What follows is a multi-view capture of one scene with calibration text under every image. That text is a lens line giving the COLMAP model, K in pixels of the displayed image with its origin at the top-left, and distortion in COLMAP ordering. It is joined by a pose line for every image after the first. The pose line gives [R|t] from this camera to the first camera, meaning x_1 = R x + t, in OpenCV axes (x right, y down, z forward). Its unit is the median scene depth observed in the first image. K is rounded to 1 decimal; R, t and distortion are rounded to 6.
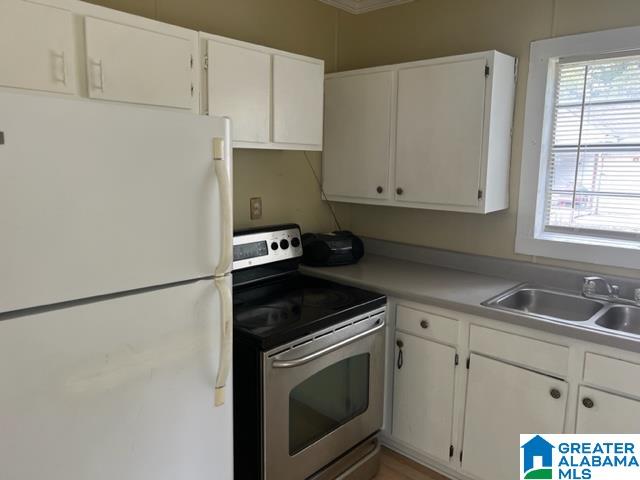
lens RADIAL K [[478.4, 0, 320.1], [0, 478.4, 230.8], [0, 0, 1]] dist [0.002201, -0.000202]
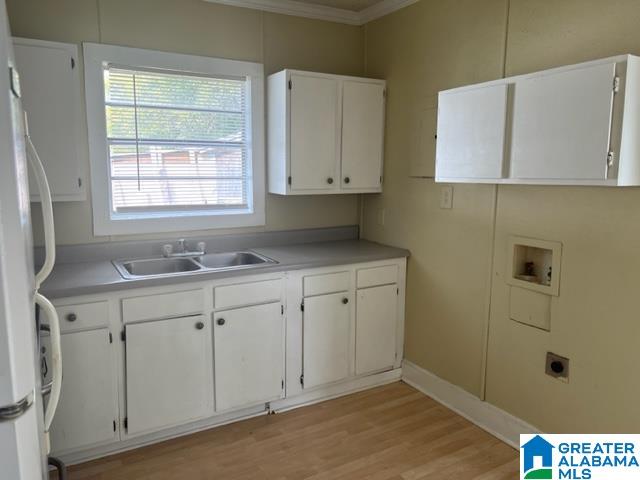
lens RADIAL K [[478.4, 0, 320.1], [0, 478.4, 230.8], [0, 0, 1]] dist [0.002201, -0.000202]
pose [[0.286925, -0.137789, 0.947992, -0.527075], [0.131936, 0.985855, 0.103360, -0.011948], [-0.948824, 0.095417, 0.301046, 0.210790]]
